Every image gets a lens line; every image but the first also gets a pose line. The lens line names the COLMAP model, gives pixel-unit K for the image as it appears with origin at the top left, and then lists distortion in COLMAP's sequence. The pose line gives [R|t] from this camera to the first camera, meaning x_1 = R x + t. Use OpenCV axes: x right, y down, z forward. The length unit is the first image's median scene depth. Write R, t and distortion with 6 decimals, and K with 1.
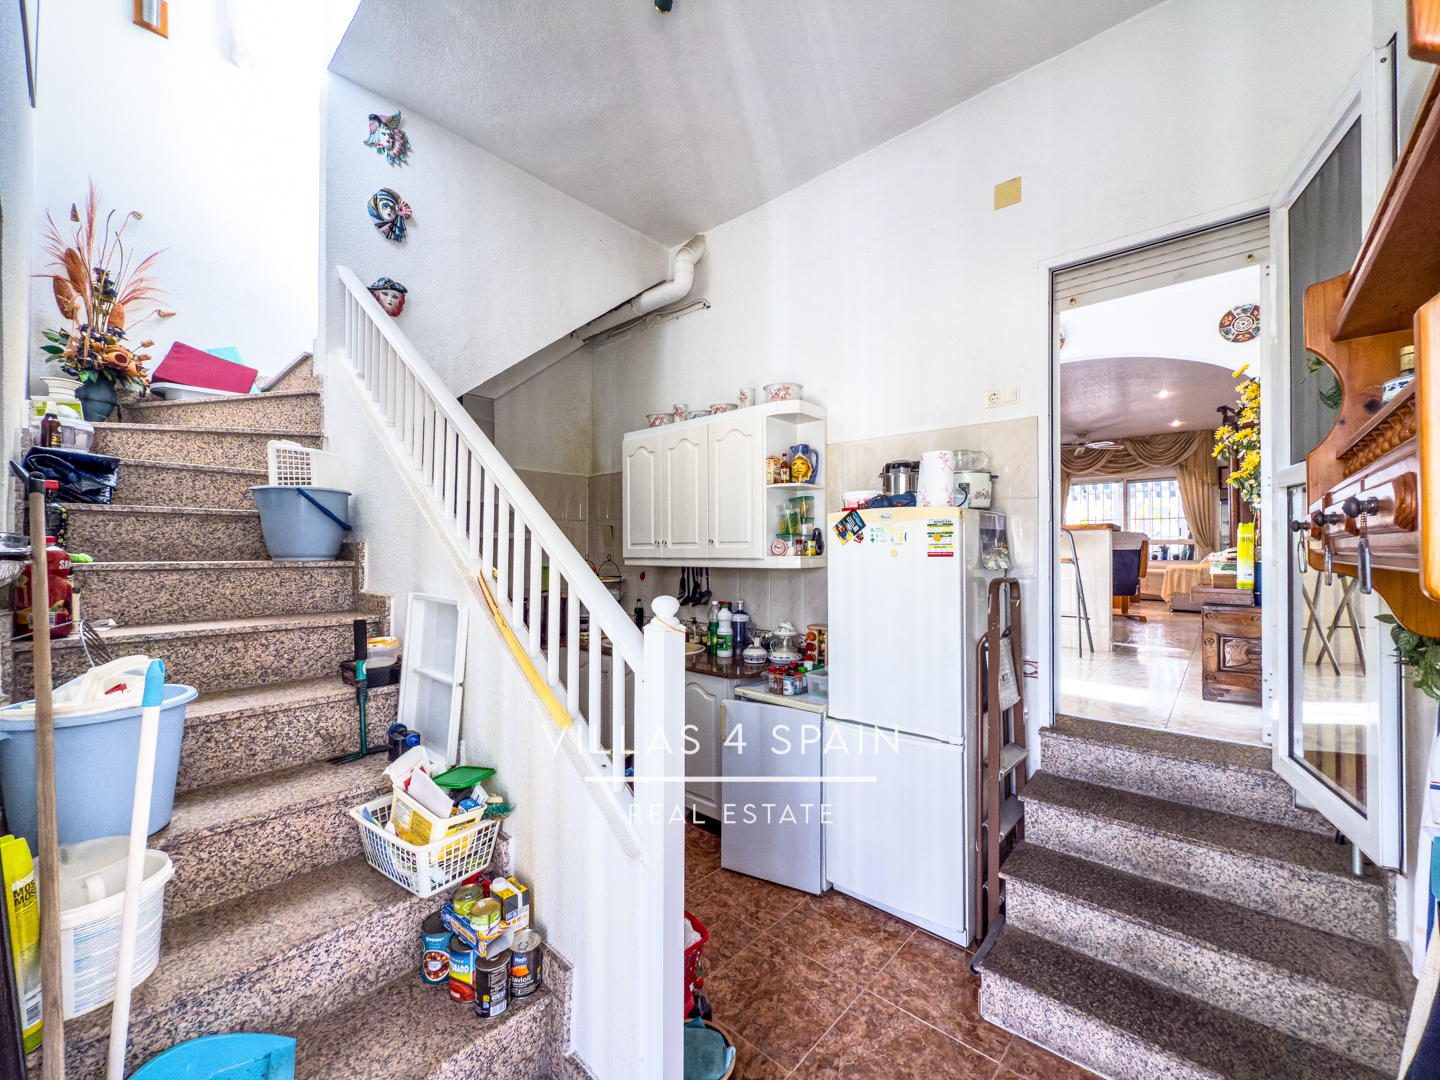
lens RADIAL K [[579.5, 0, 720.0], [0, 579.5, 540.0], [0, 0, 1]] dist [-0.001262, -0.000101]
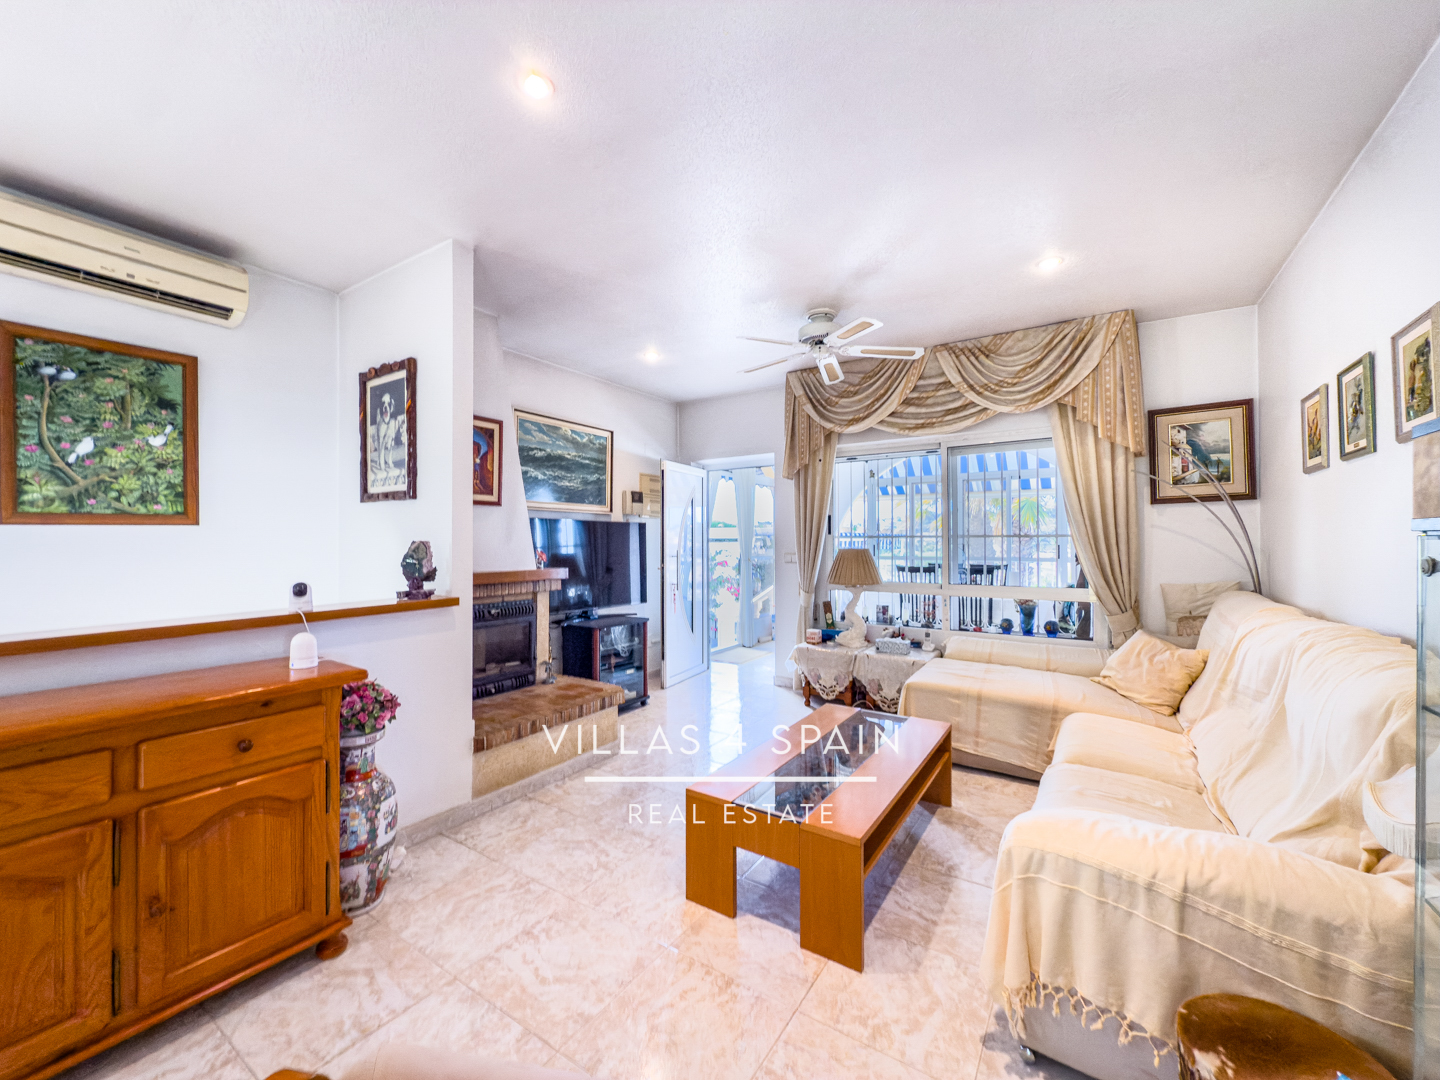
lens RADIAL K [[588.1, 0, 725.8], [0, 588.1, 538.0], [0, 0, 1]] dist [0.000018, 0.000317]
pose [[0.986442, -0.011681, 0.163692, 0.503477], [0.010535, 0.999914, 0.007872, -0.044637], [-0.163770, -0.006041, 0.986480, 0.640979]]
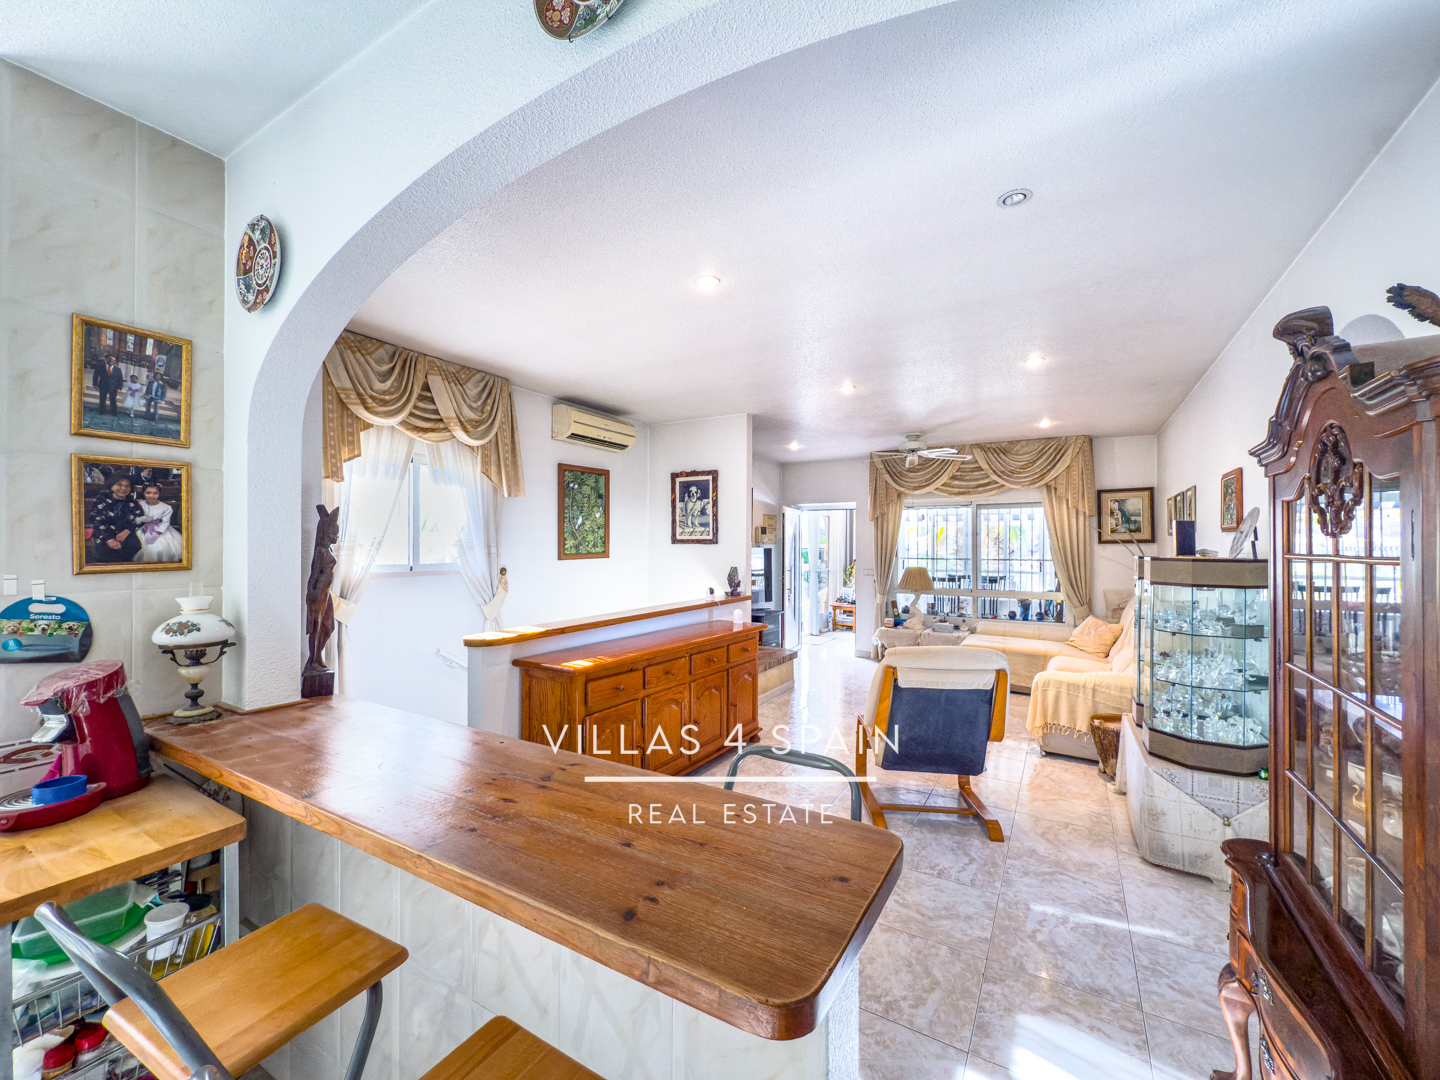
lens RADIAL K [[582.6, 0, 720.0], [0, 582.6, 540.0], [0, 0, 1]] dist [0.000049, 0.000192]
pose [[0.982019, -0.000359, 0.188781, 0.301622], [-0.000558, 0.999988, 0.004806, -0.069884], [-0.188780, -0.004825, 0.982007, 0.414341]]
